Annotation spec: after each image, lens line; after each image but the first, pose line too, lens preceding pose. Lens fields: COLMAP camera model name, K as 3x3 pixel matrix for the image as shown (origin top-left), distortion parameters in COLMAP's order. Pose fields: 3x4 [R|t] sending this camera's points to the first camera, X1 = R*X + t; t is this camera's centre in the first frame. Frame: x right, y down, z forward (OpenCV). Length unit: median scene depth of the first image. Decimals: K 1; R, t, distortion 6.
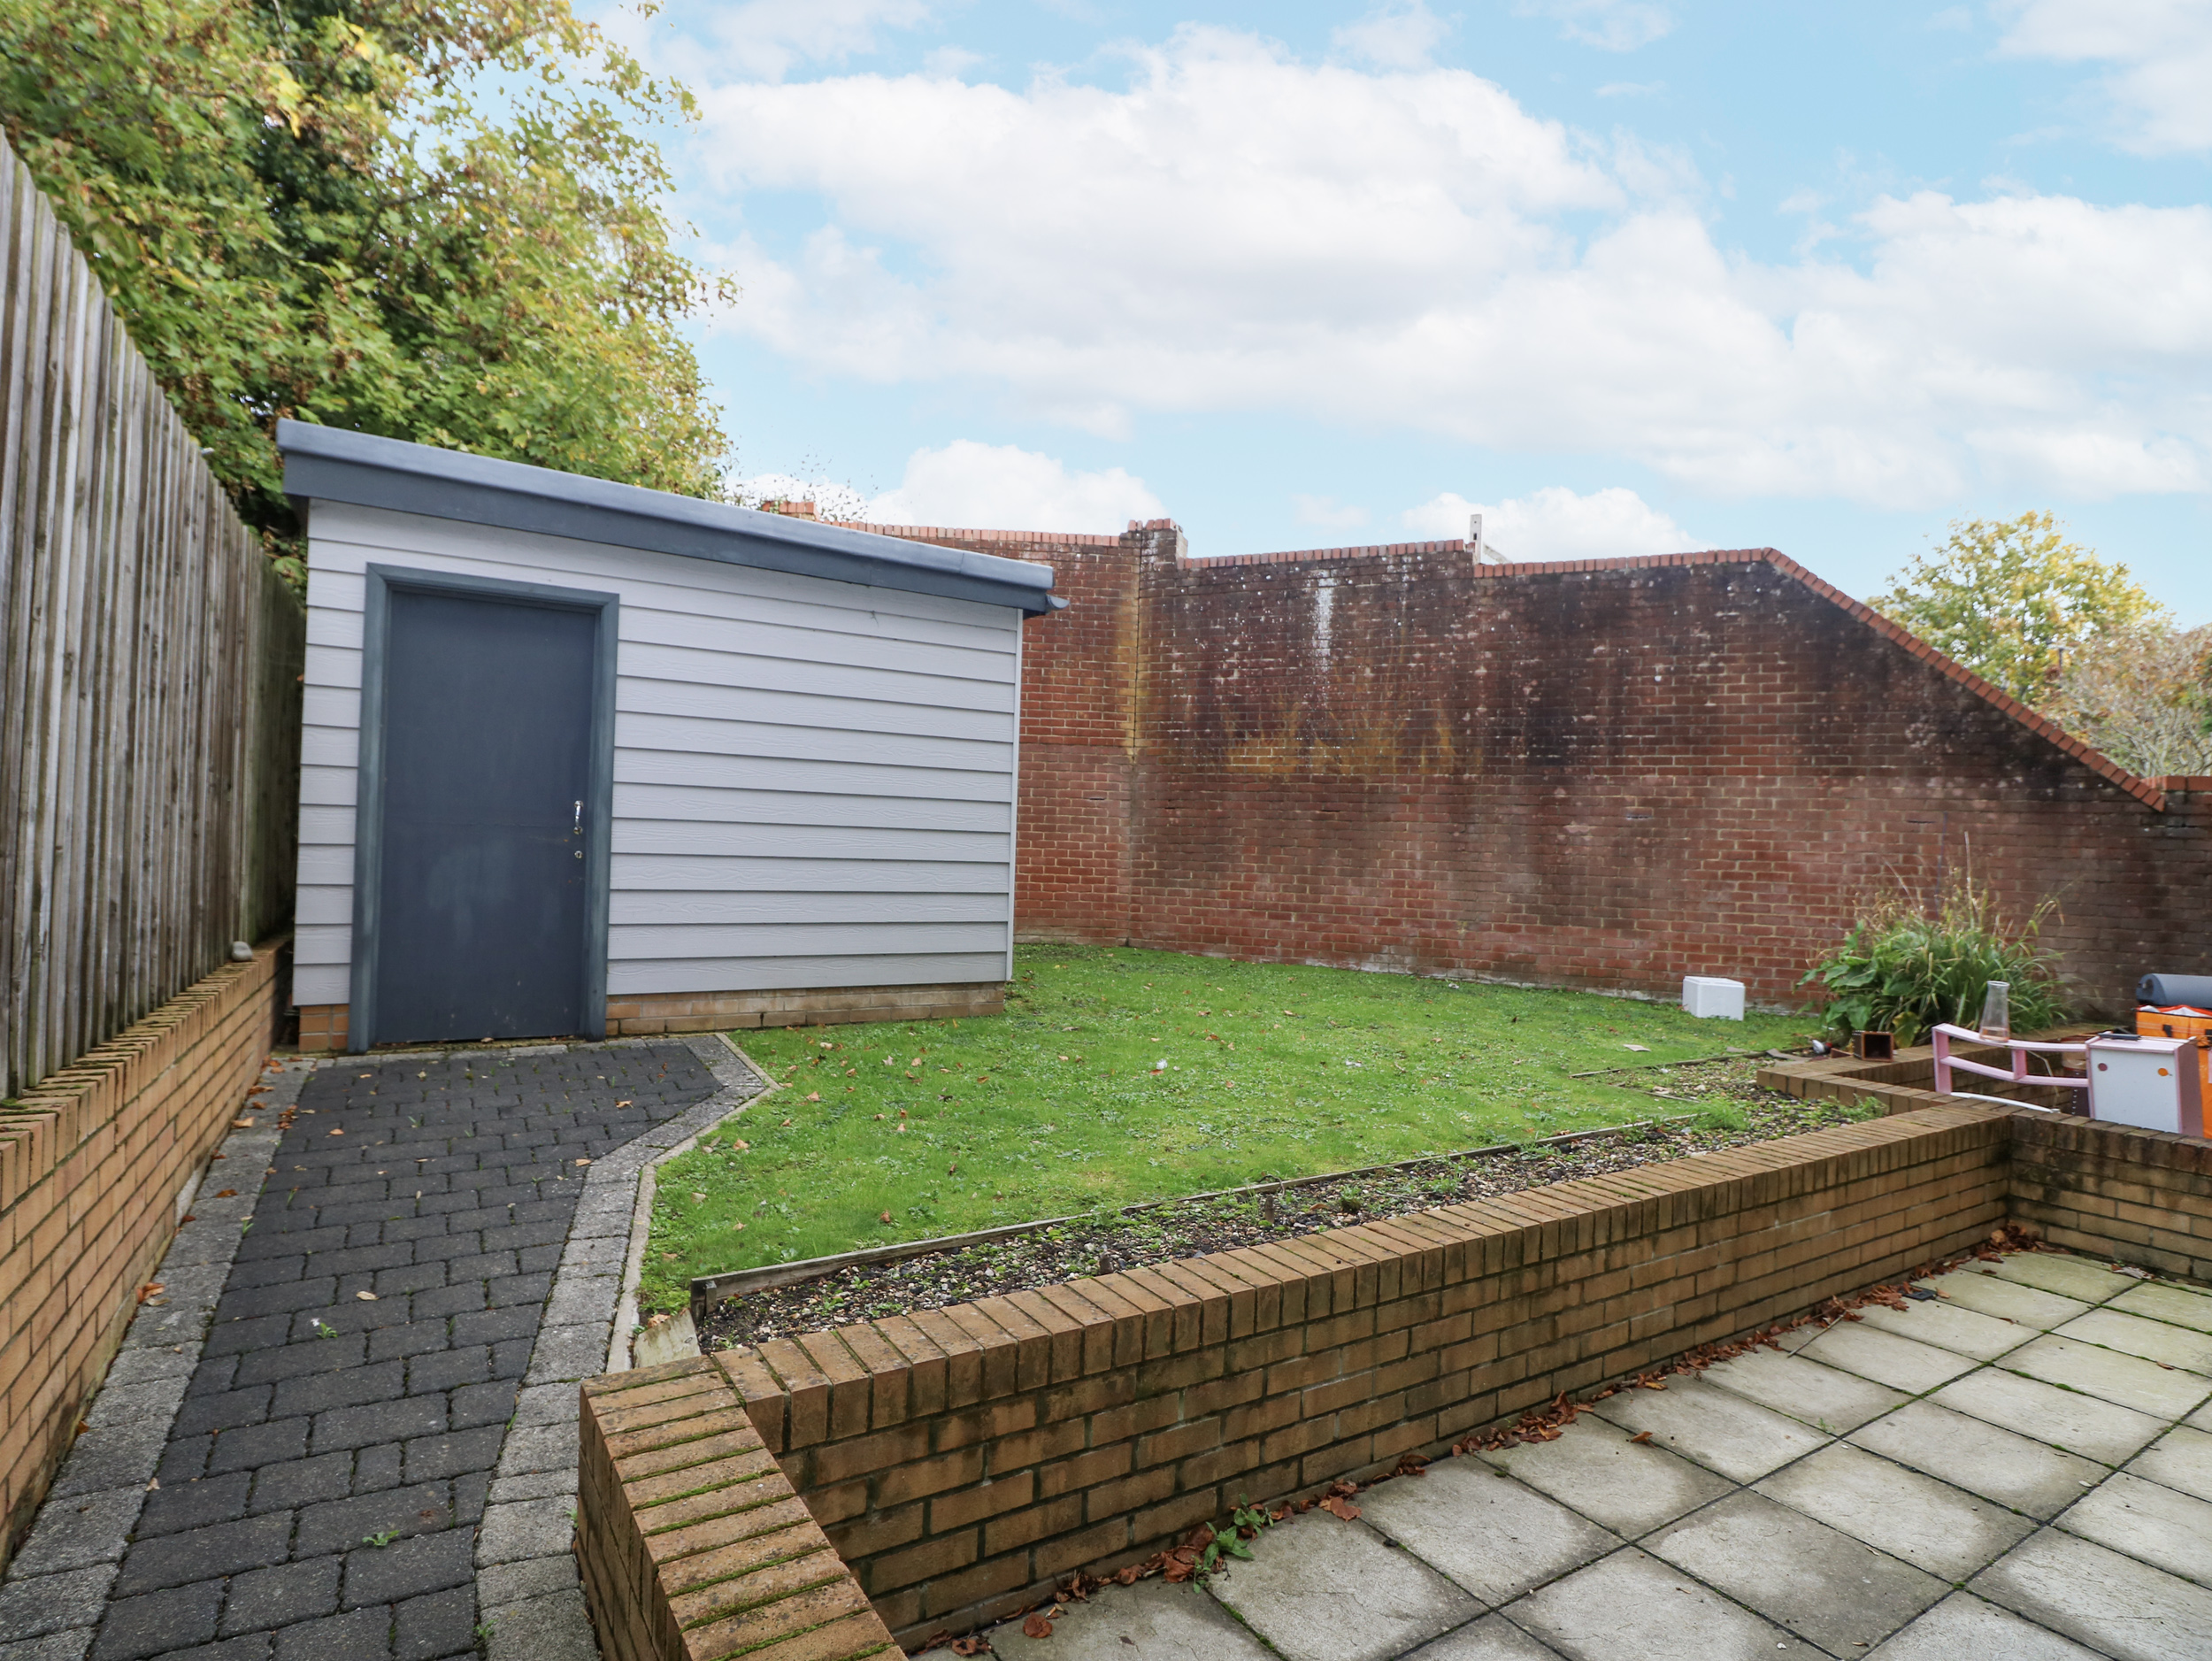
lens RADIAL K [[1152.1, 0, 1108.8], [0, 1152.1, 830.5], [0, 0, 1]] dist [-0.010866, -0.008344]
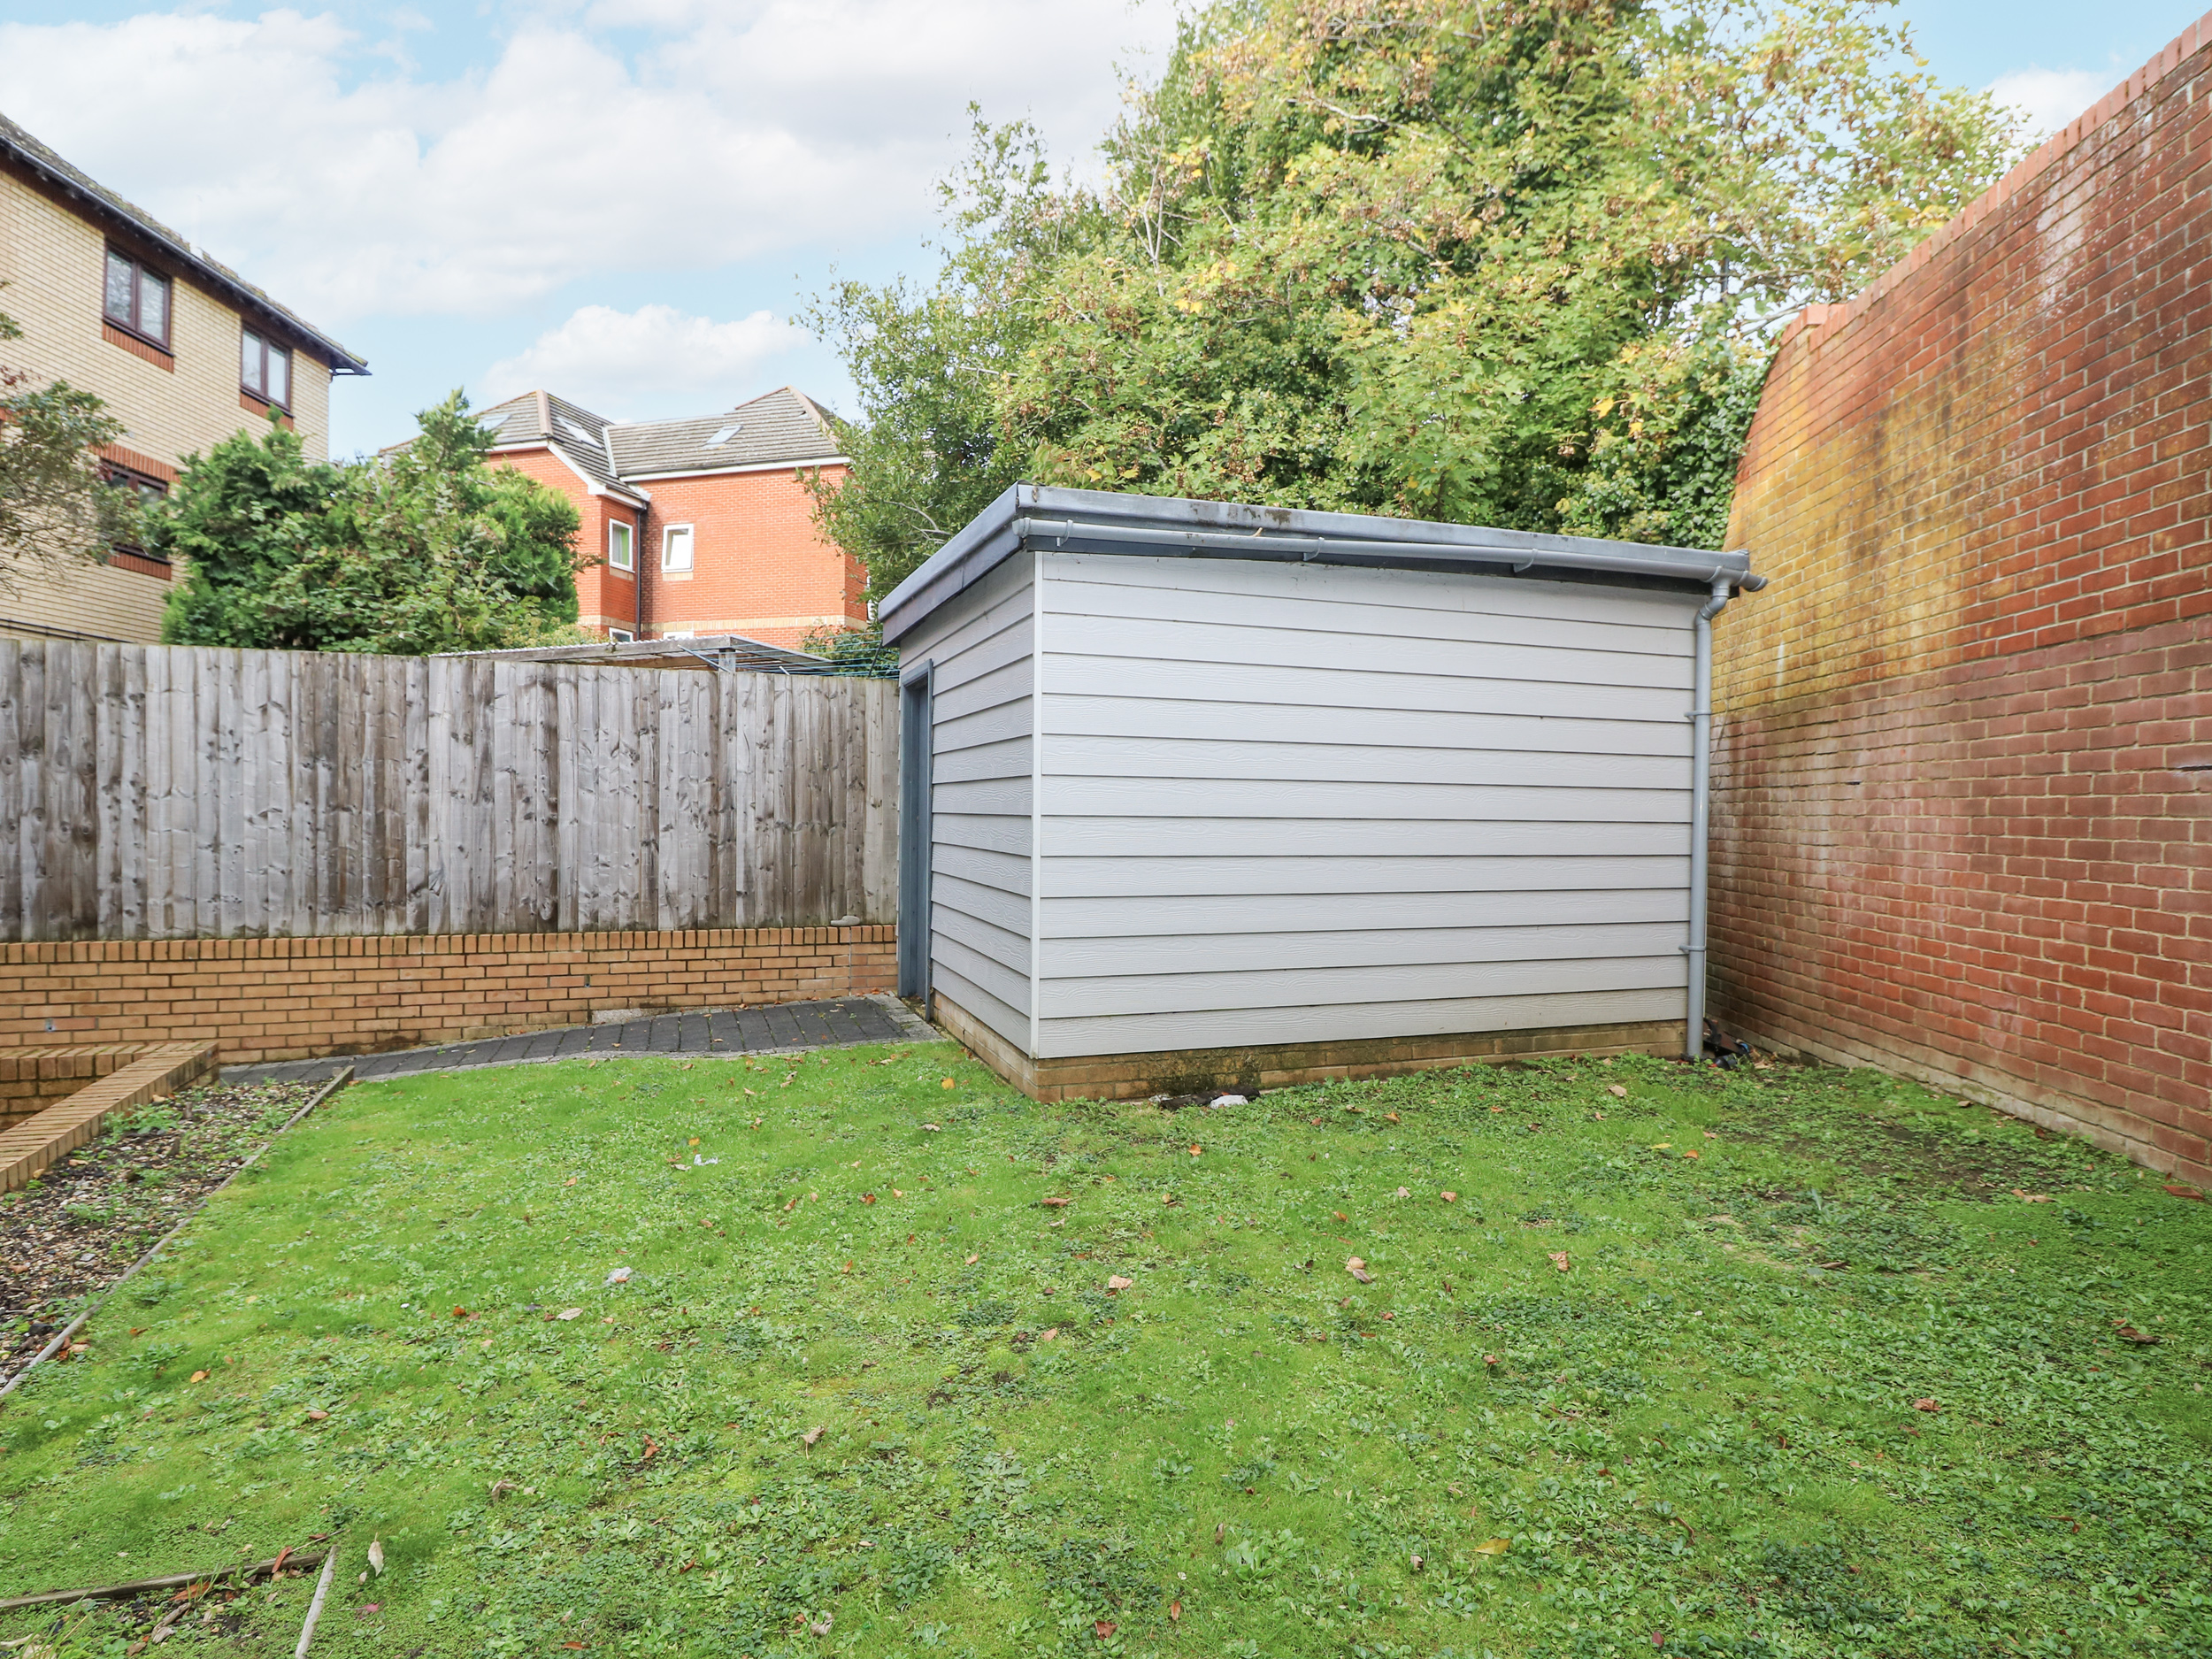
lens RADIAL K [[1152.0, 0, 1101.0], [0, 1152.0, 832.8], [0, 0, 1]] dist [-0.010866, -0.008344]
pose [[-0.189915, -0.011120, -0.981738, 0.392492], [-0.002570, 0.999938, -0.010829, -0.003035], [0.981797, 0.000467, -0.189931, 0.739485]]
